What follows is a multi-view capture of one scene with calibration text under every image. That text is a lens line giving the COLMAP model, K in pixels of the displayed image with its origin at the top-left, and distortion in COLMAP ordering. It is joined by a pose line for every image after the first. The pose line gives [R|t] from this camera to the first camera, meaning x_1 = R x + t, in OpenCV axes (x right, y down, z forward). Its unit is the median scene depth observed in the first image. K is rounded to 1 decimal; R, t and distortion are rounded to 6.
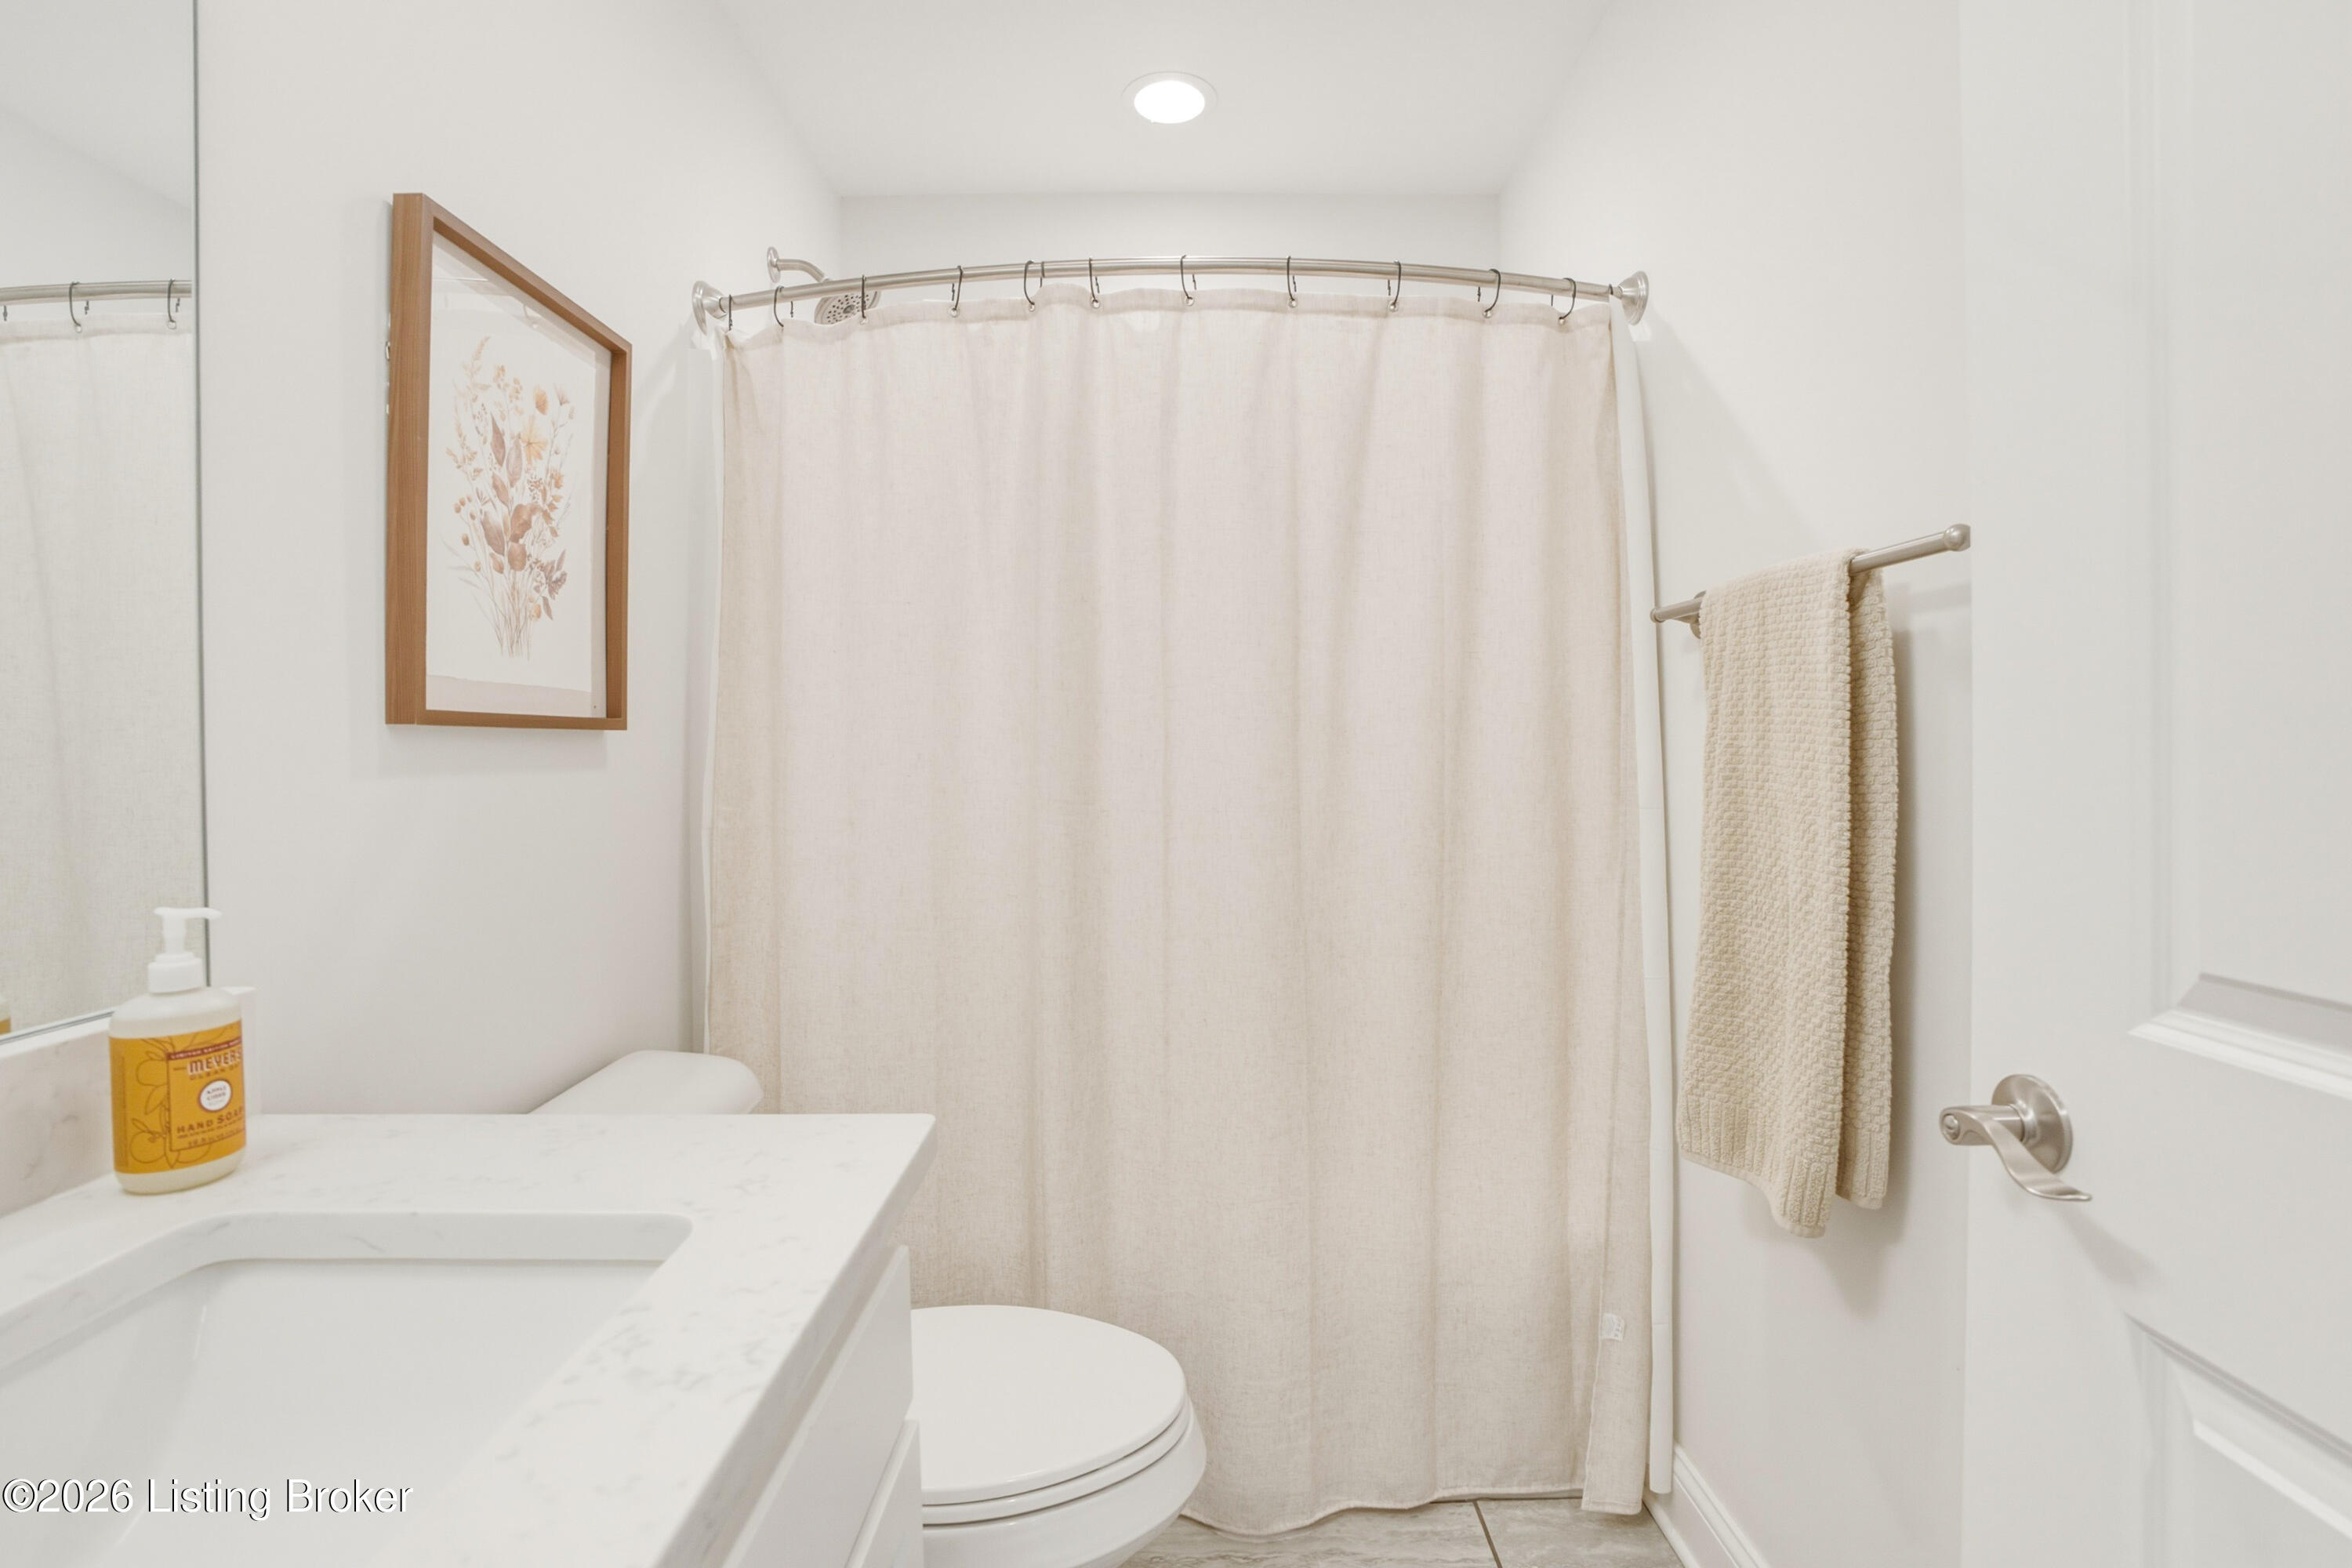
lens RADIAL K [[1108.5, 0, 1179.0], [0, 1108.5, 751.0], [0, 0, 1]] dist [-0.068789, 0.024774]
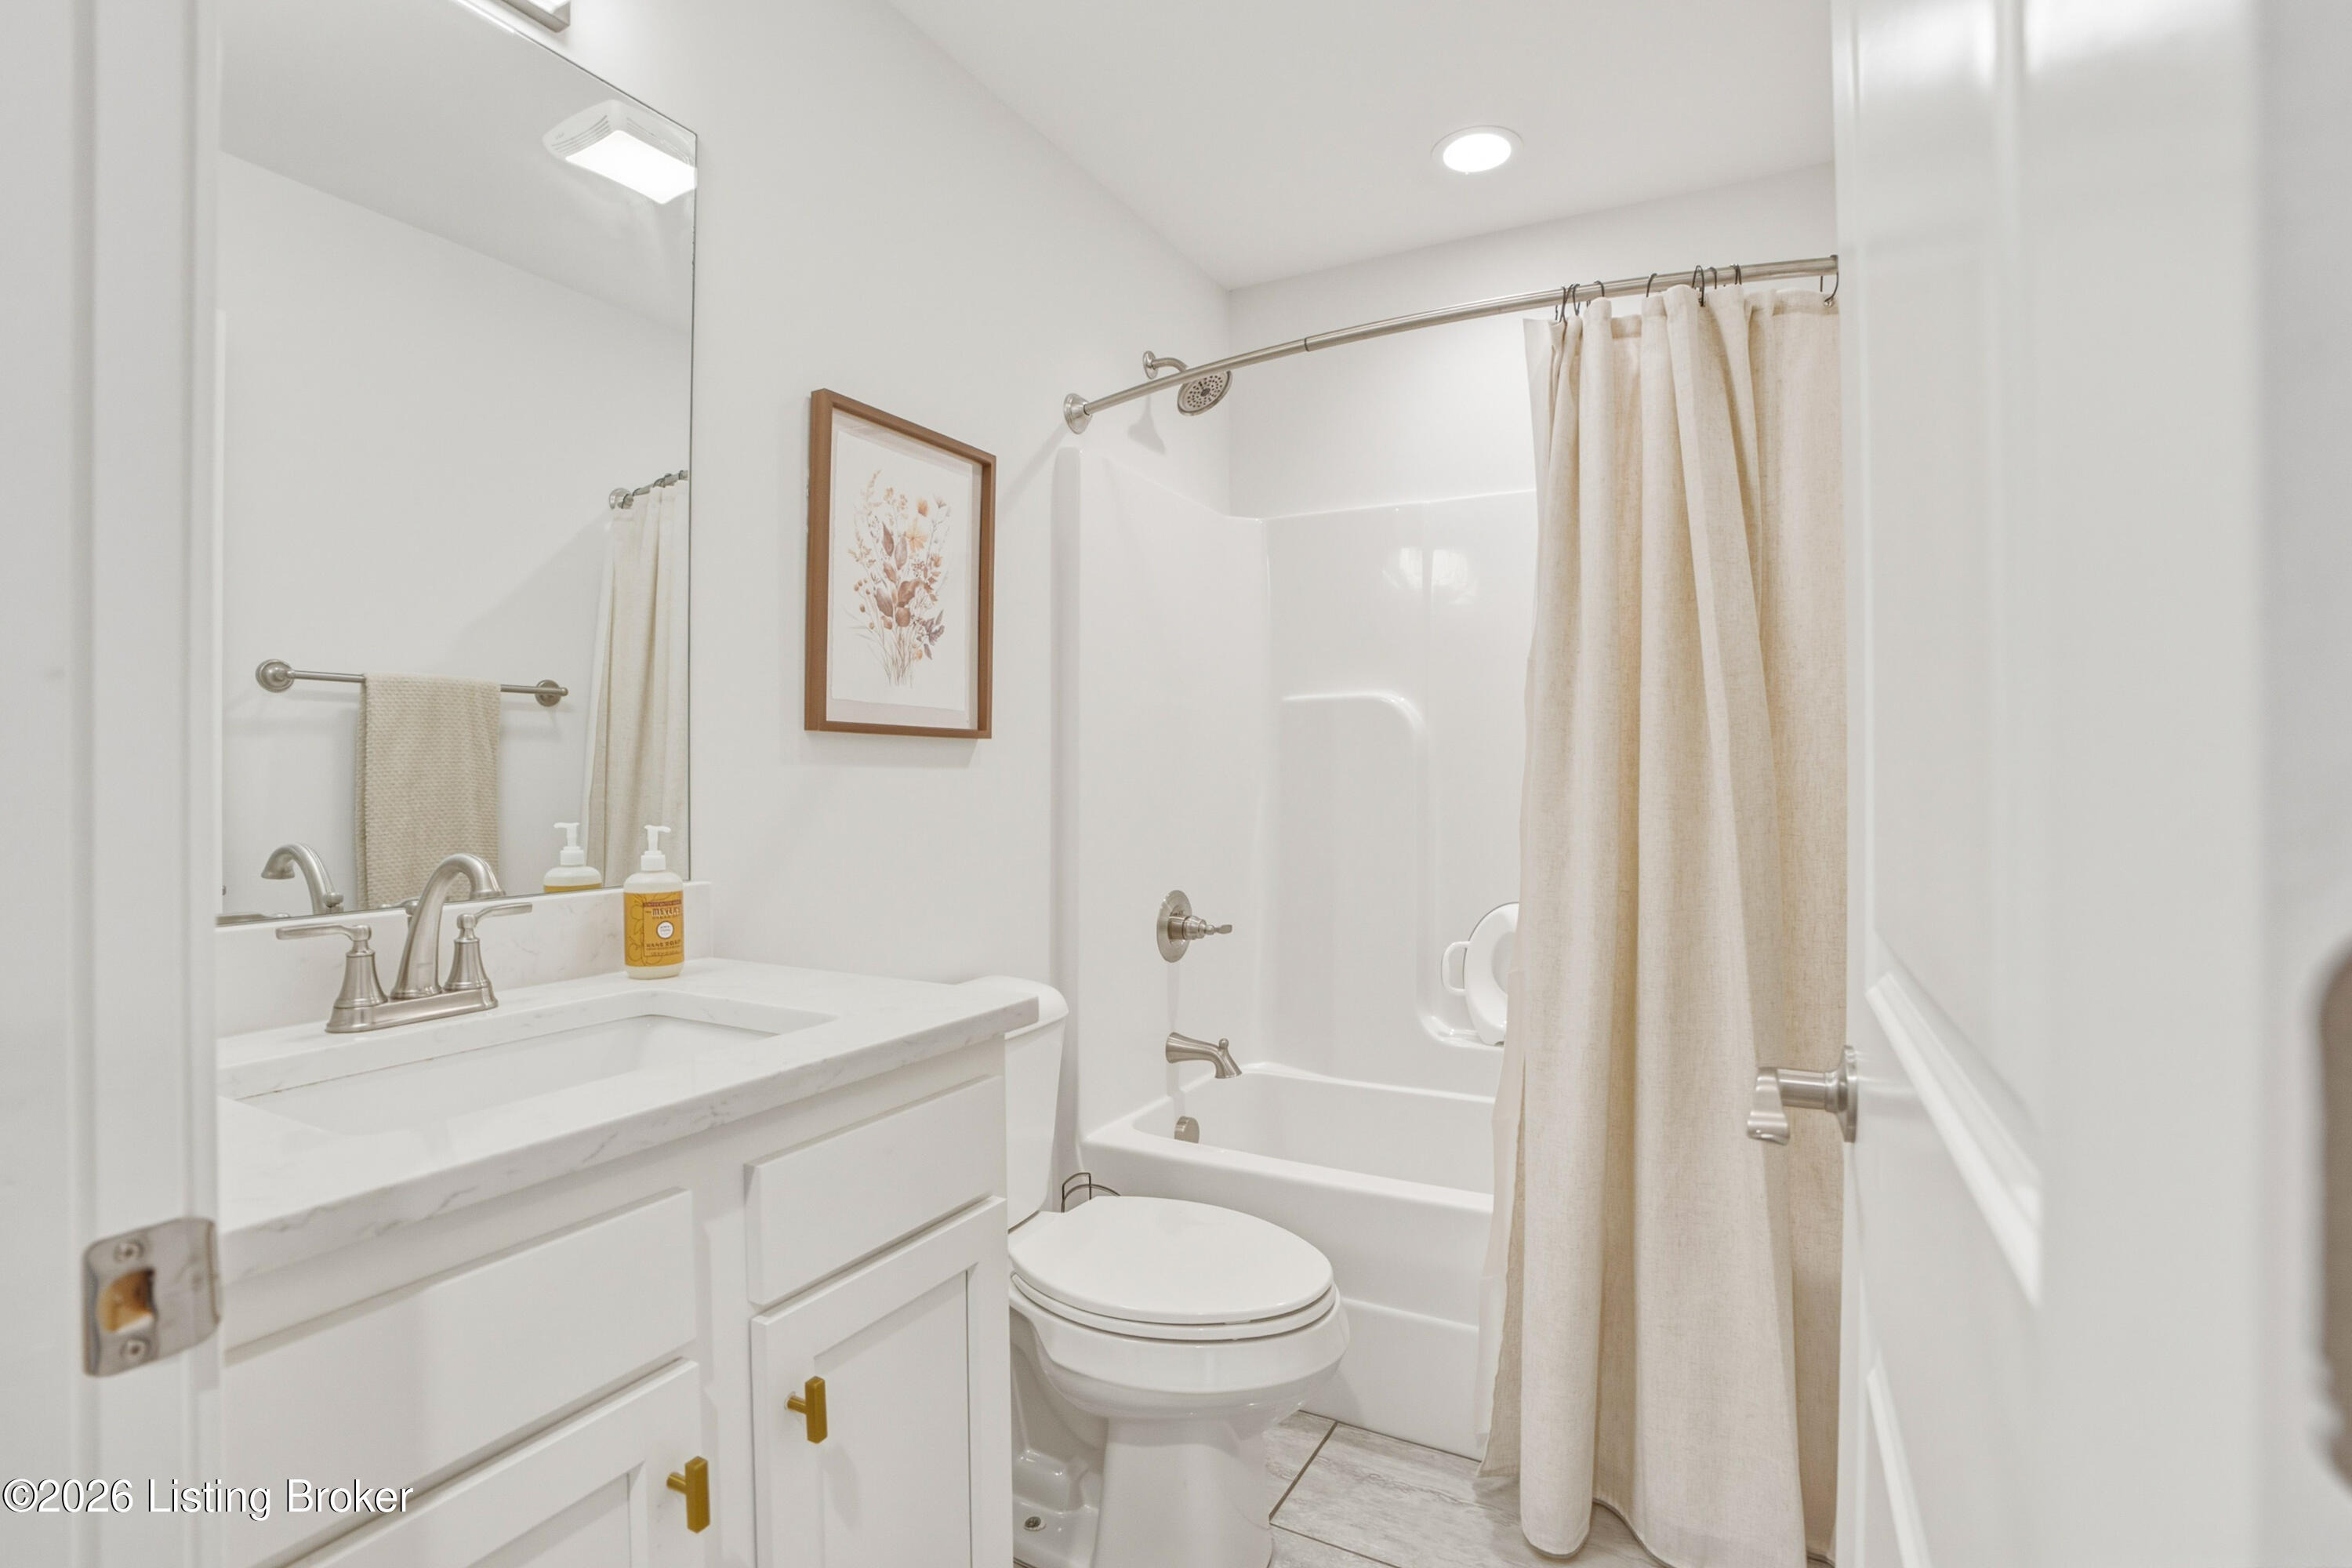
lens RADIAL K [[1113.5, 0, 1180.0], [0, 1113.5, 774.8], [0, 0, 1]] dist [-0.068753, 0.025760]
pose [[0.875881, 0.007433, -0.482470, 0.412362], [-0.010766, 0.999933, -0.004139, 0.032575], [0.482408, 0.008820, 0.875902, -0.115569]]
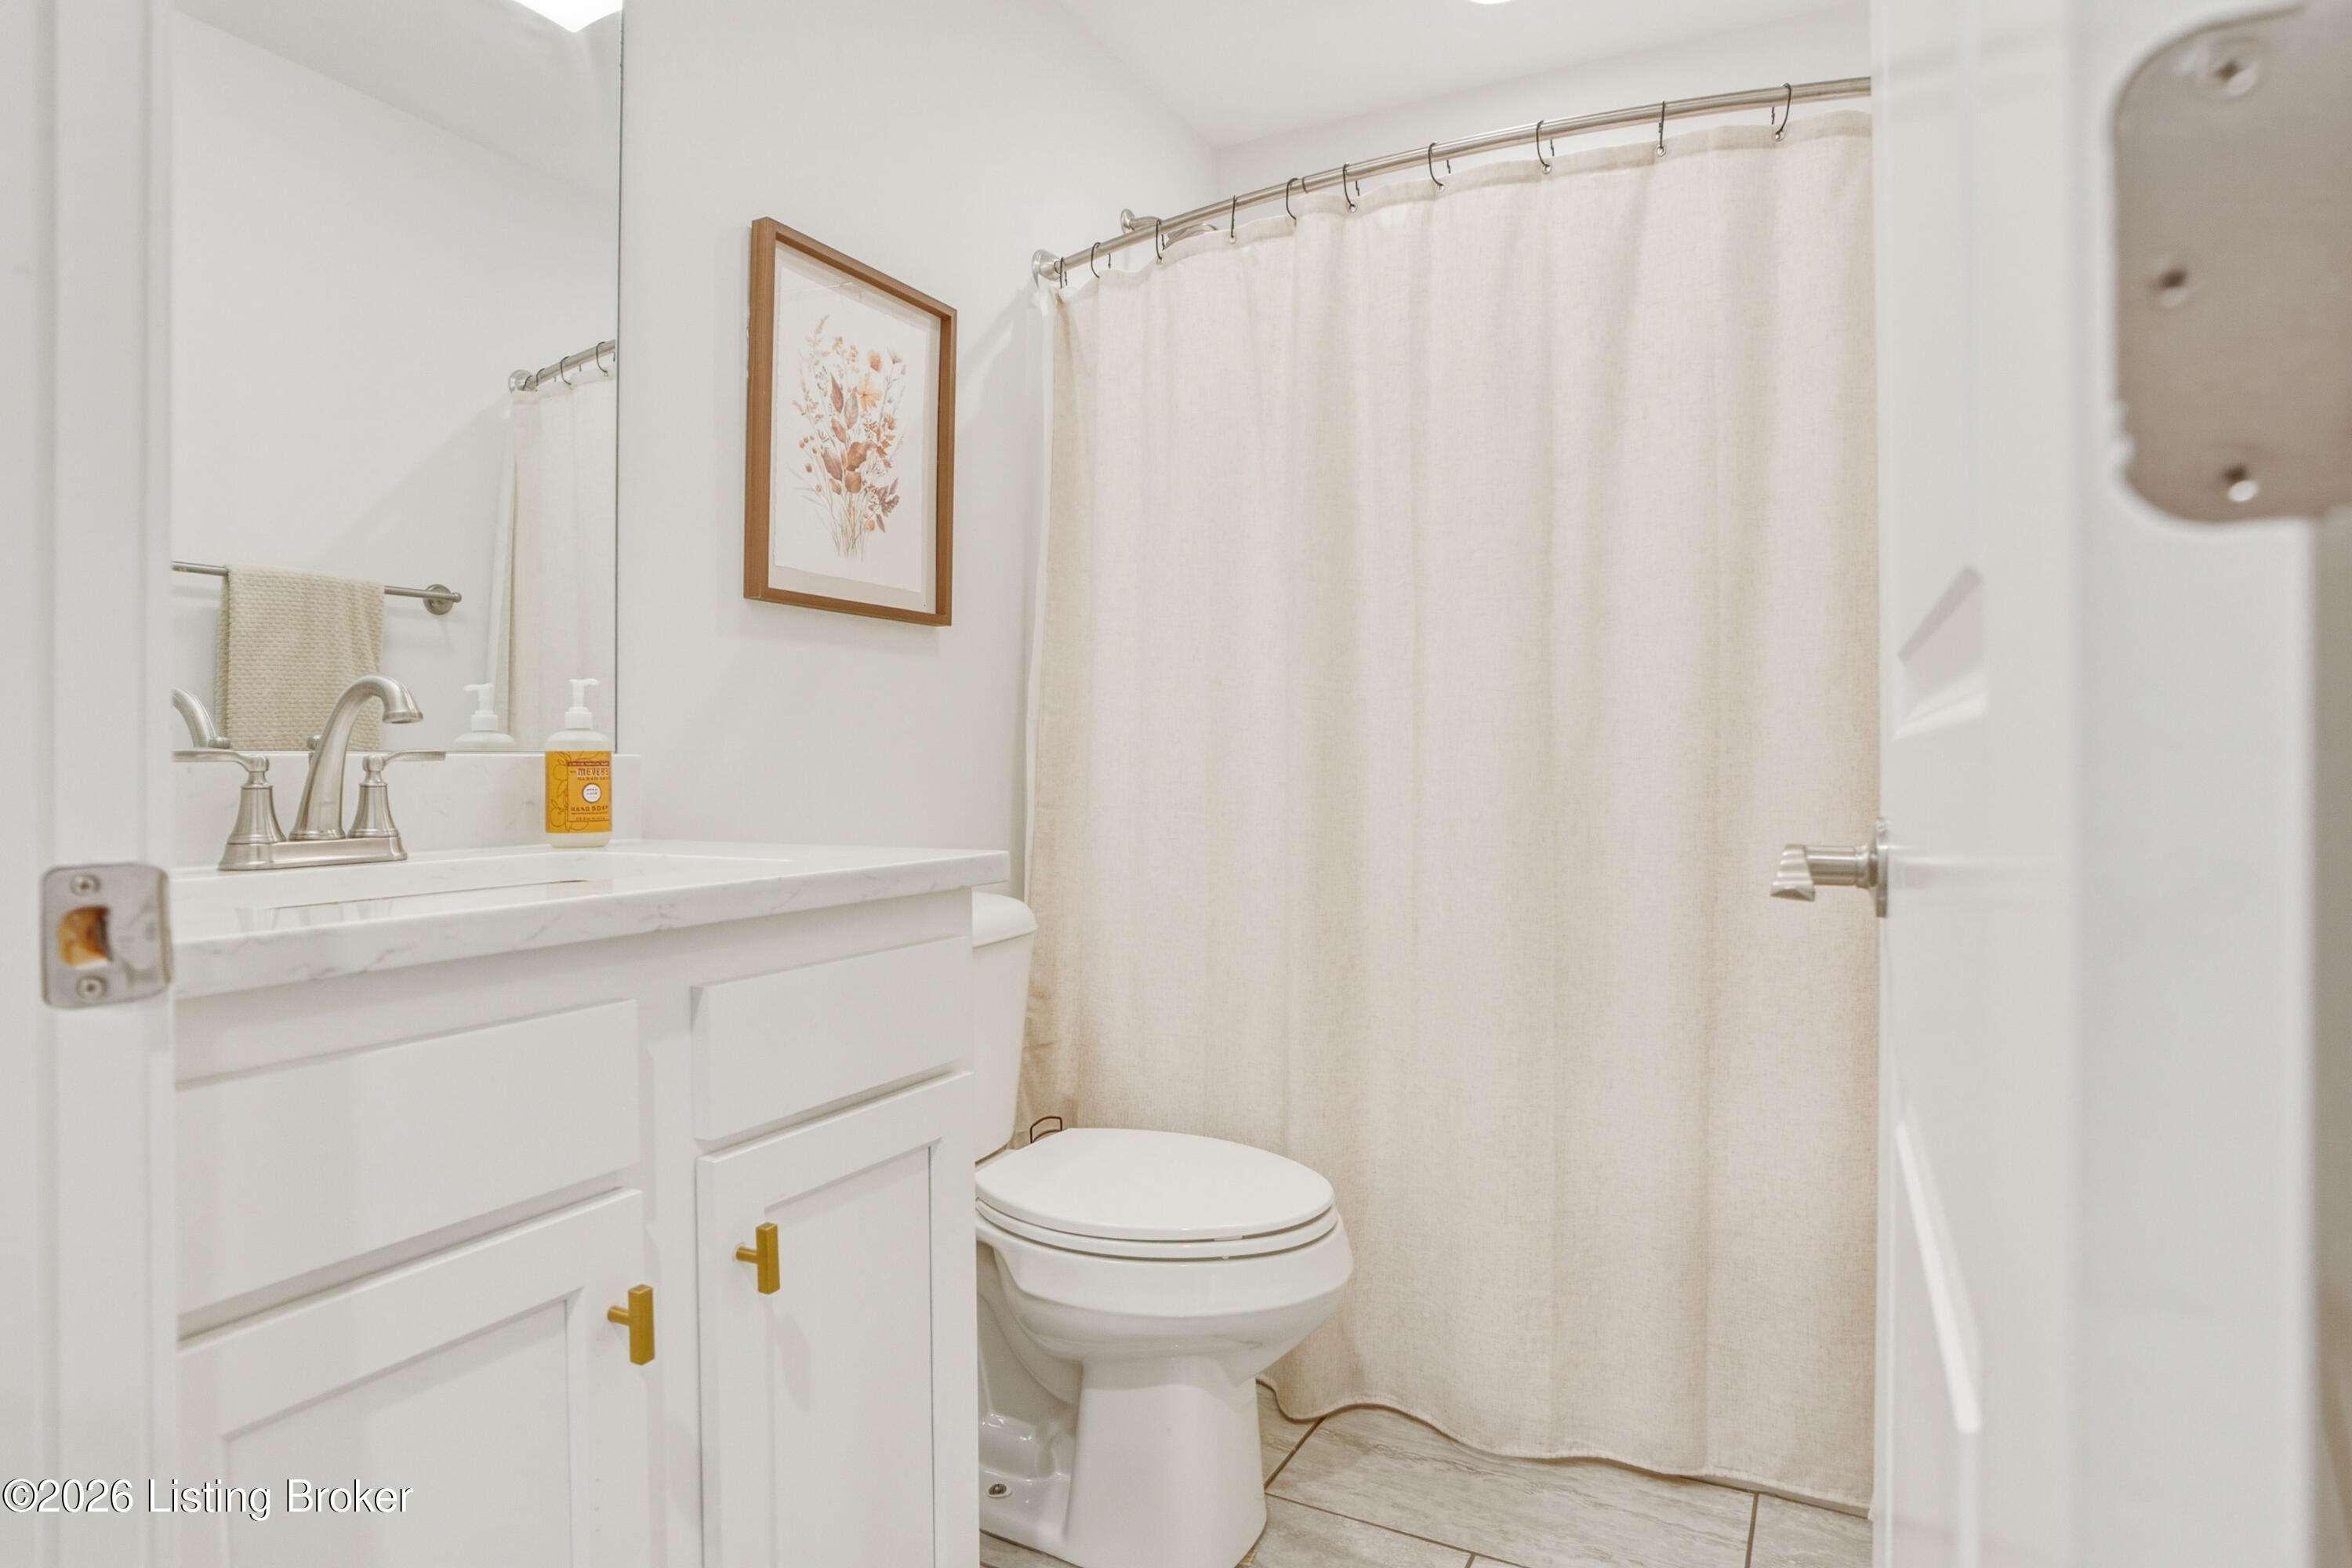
lens RADIAL K [[1289.1, 0, 1178.4], [0, 1289.1, 759.1], [0, 0, 1]] dist [-0.053949, 0.024840]
pose [[0.883145, 0.007151, -0.469045, 0.434721], [-0.011385, 0.999916, -0.006192, 0.150211], [0.468962, 0.010808, 0.883152, -0.163908]]
